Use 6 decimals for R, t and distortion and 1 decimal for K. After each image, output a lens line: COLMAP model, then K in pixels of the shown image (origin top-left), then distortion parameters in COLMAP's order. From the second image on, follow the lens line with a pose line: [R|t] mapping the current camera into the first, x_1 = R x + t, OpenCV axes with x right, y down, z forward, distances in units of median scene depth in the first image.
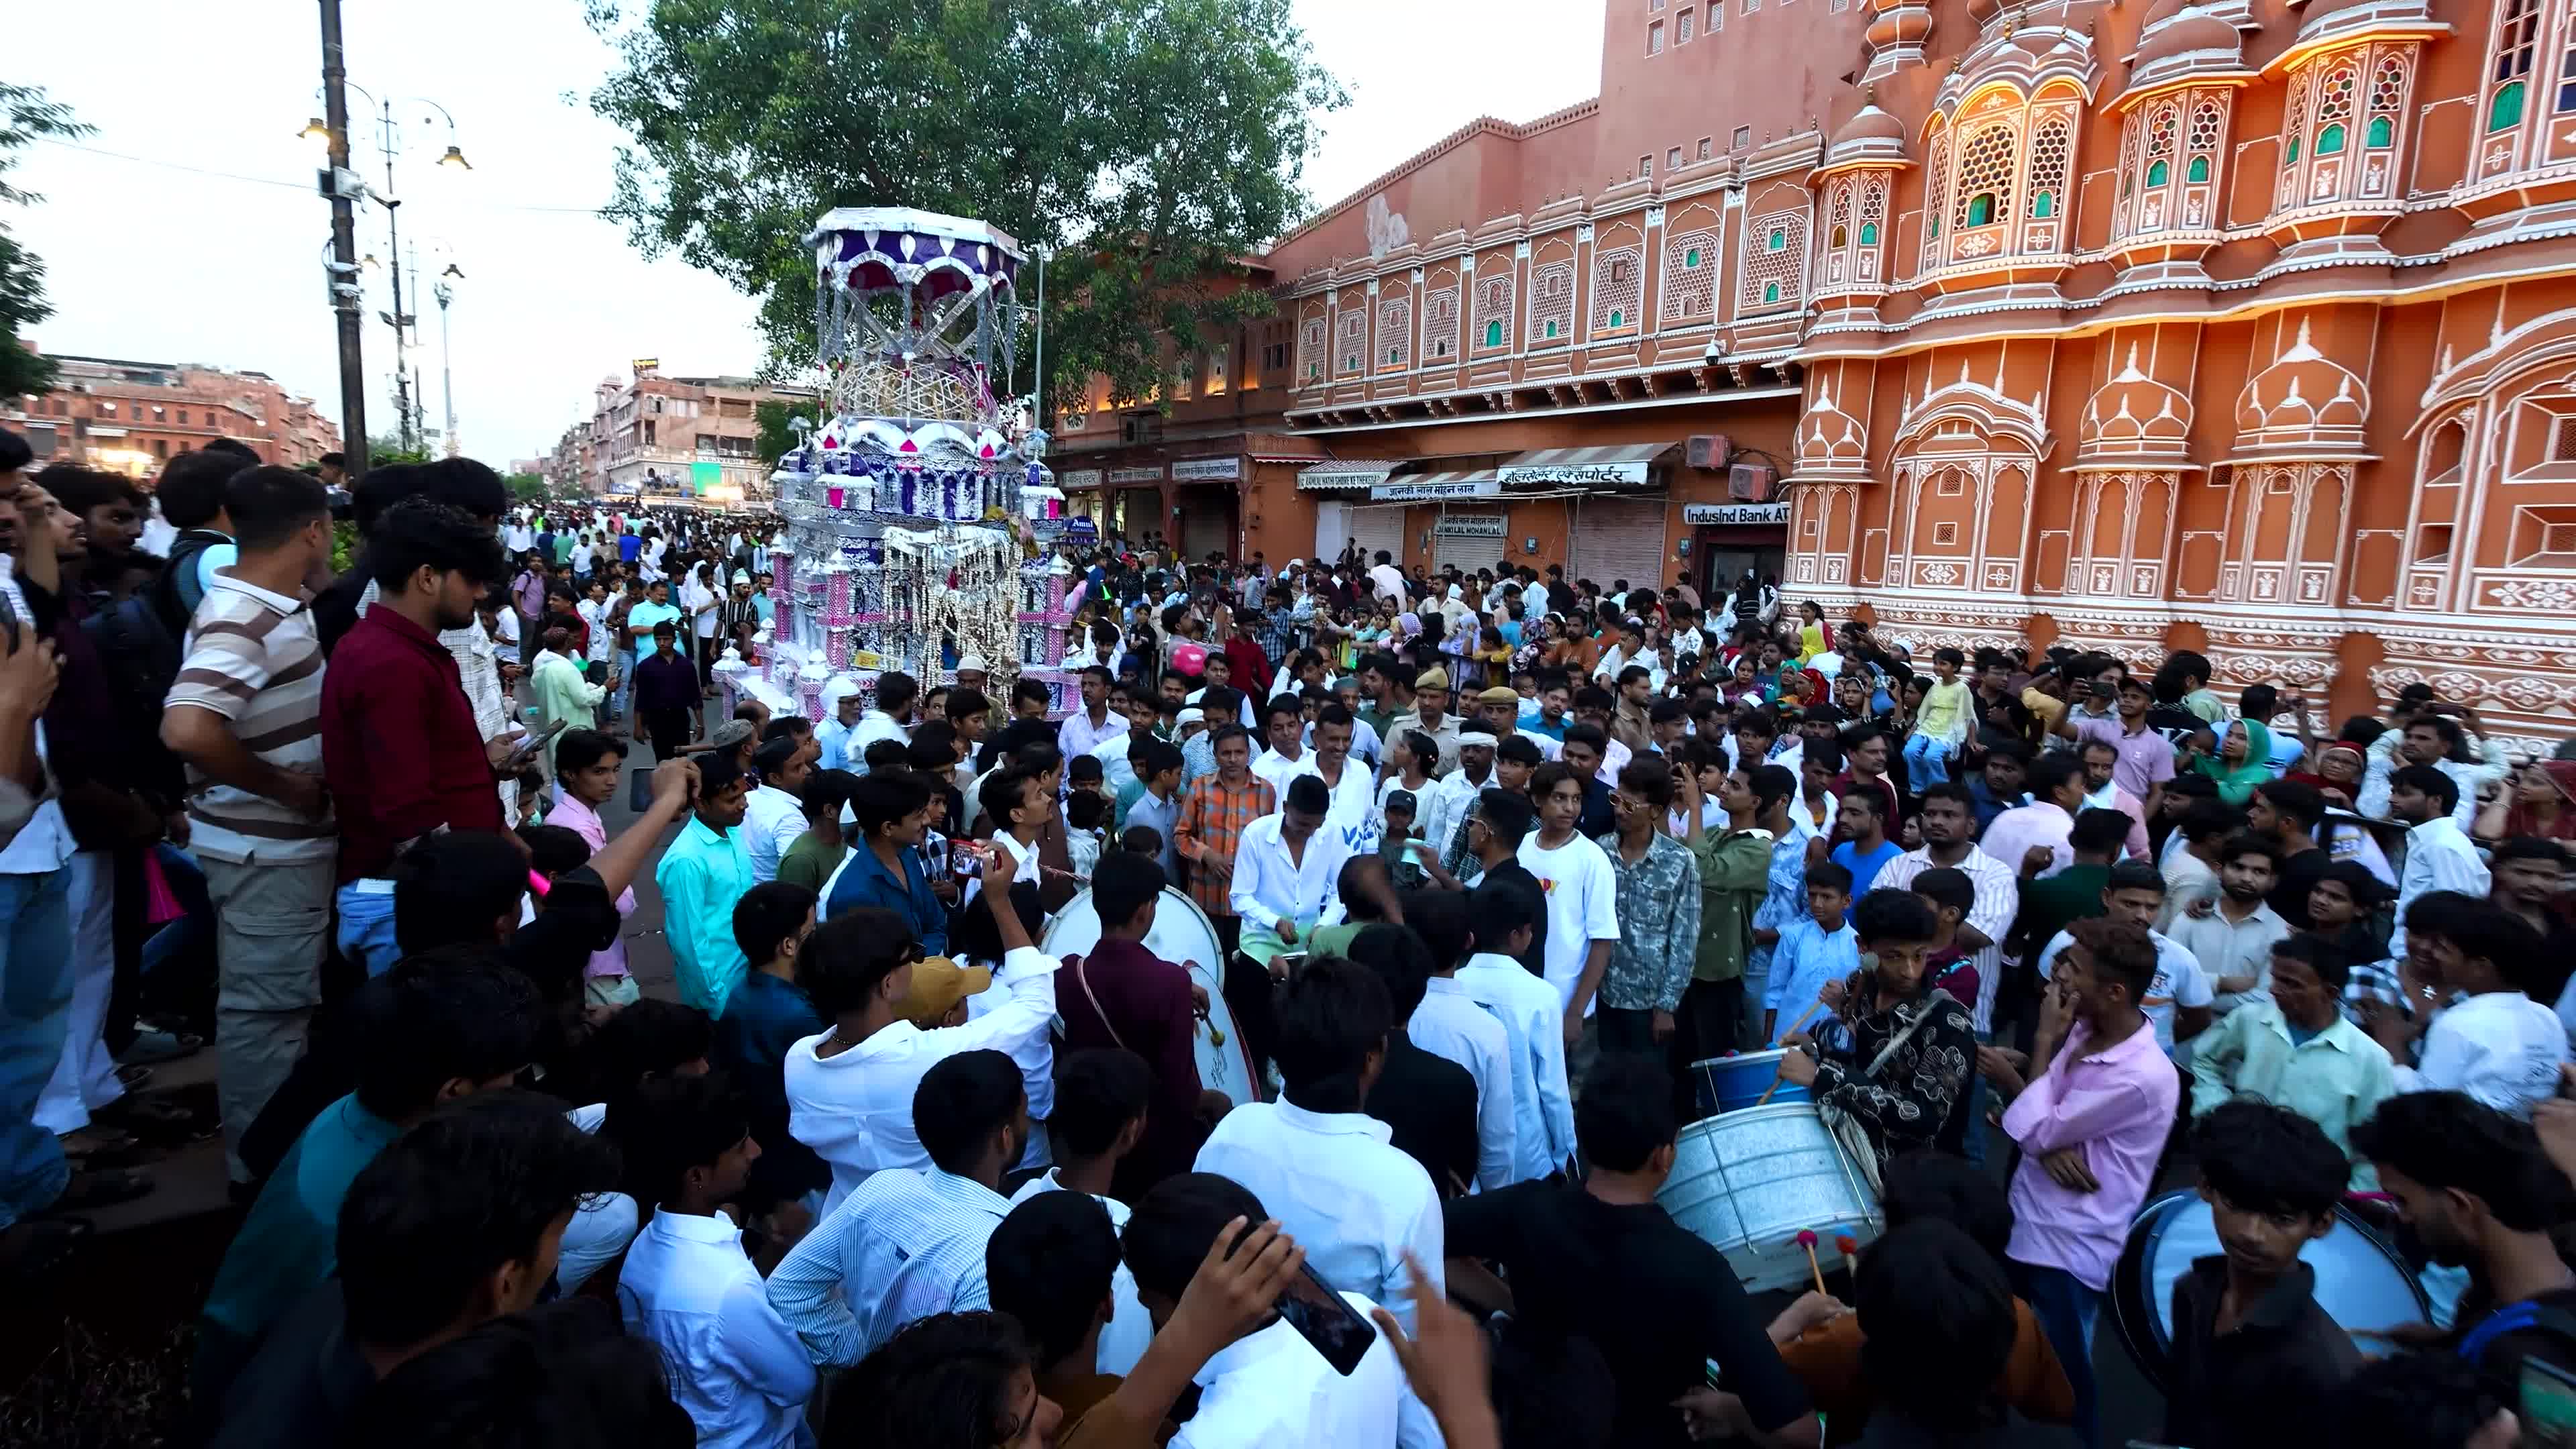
lens RADIAL K [[1032.7, 0, 1288.0], [0, 1032.7, 724.5], [0, 0, 1]] dist [0.001308, 0.000130]
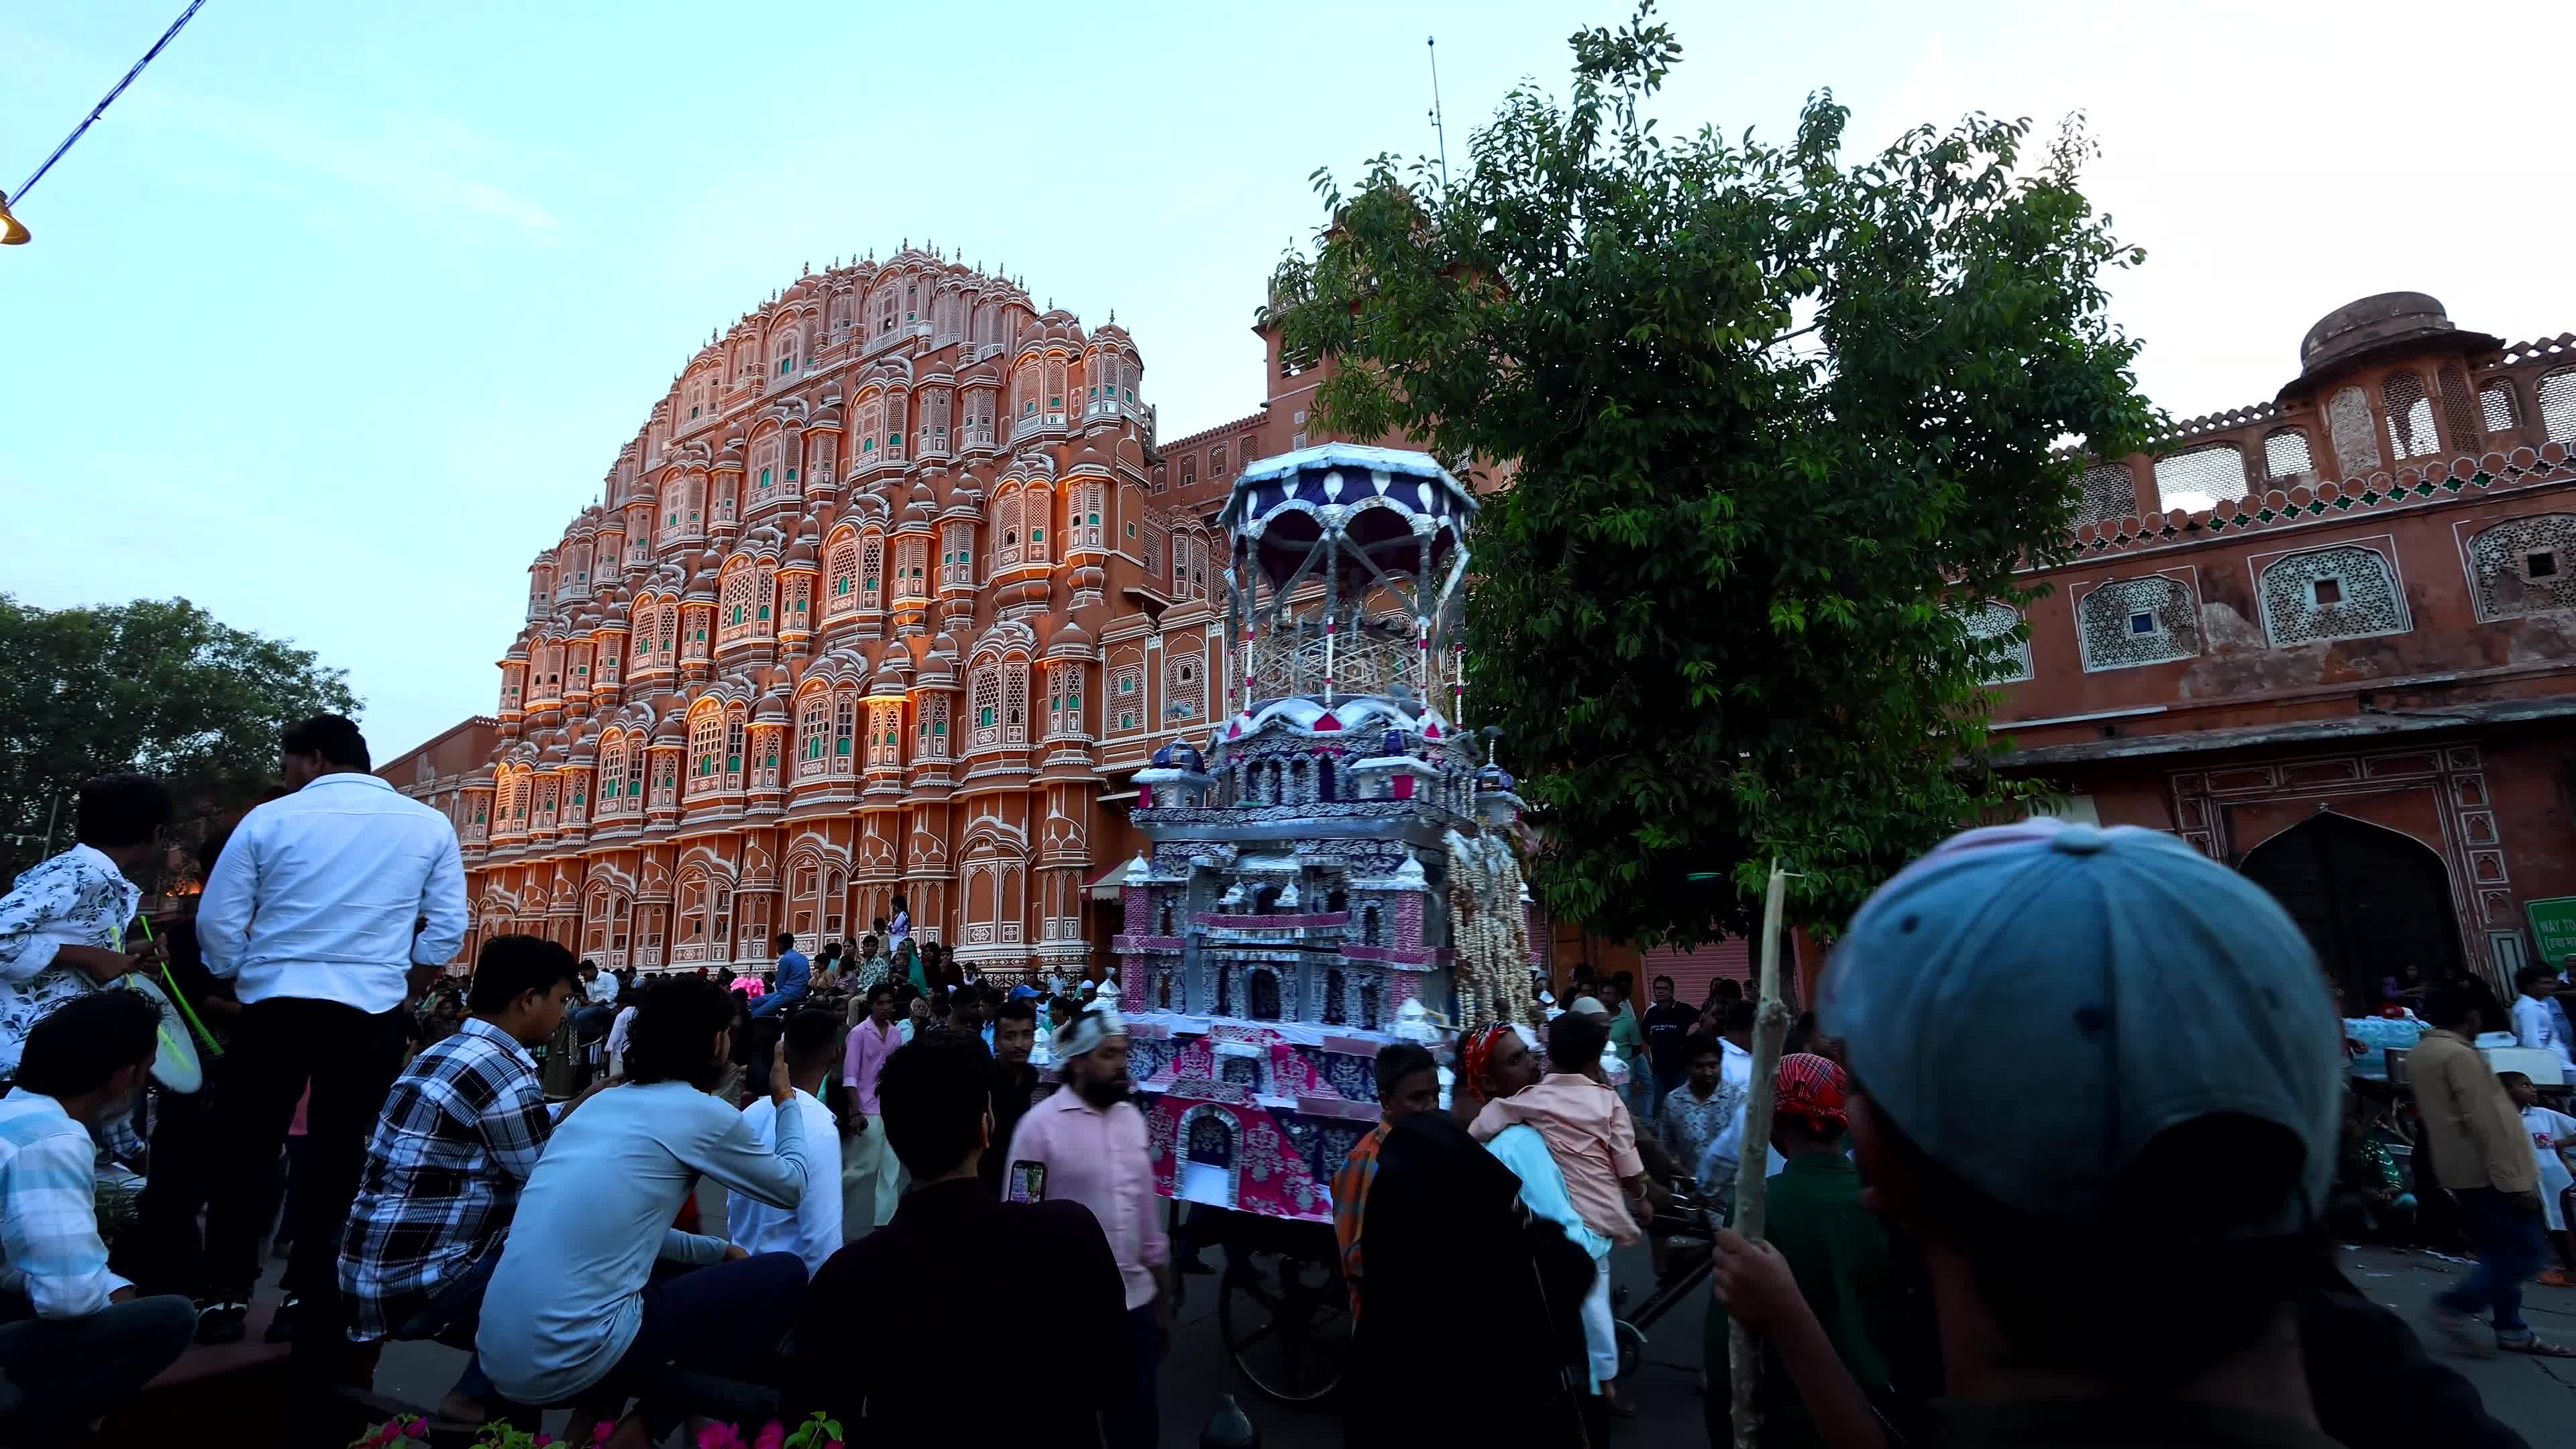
lens RADIAL K [[1008.9, 0, 1288.0], [0, 1008.9, 724.5], [0, 0, 1]] dist [0.000077, 0.000041]
pose [[0.928559, -0.022222, 0.370520, 0.521653], [0.151372, 0.934101, -0.323330, 0.121865], [-0.338918, 0.356317, 0.870731, -0.607626]]
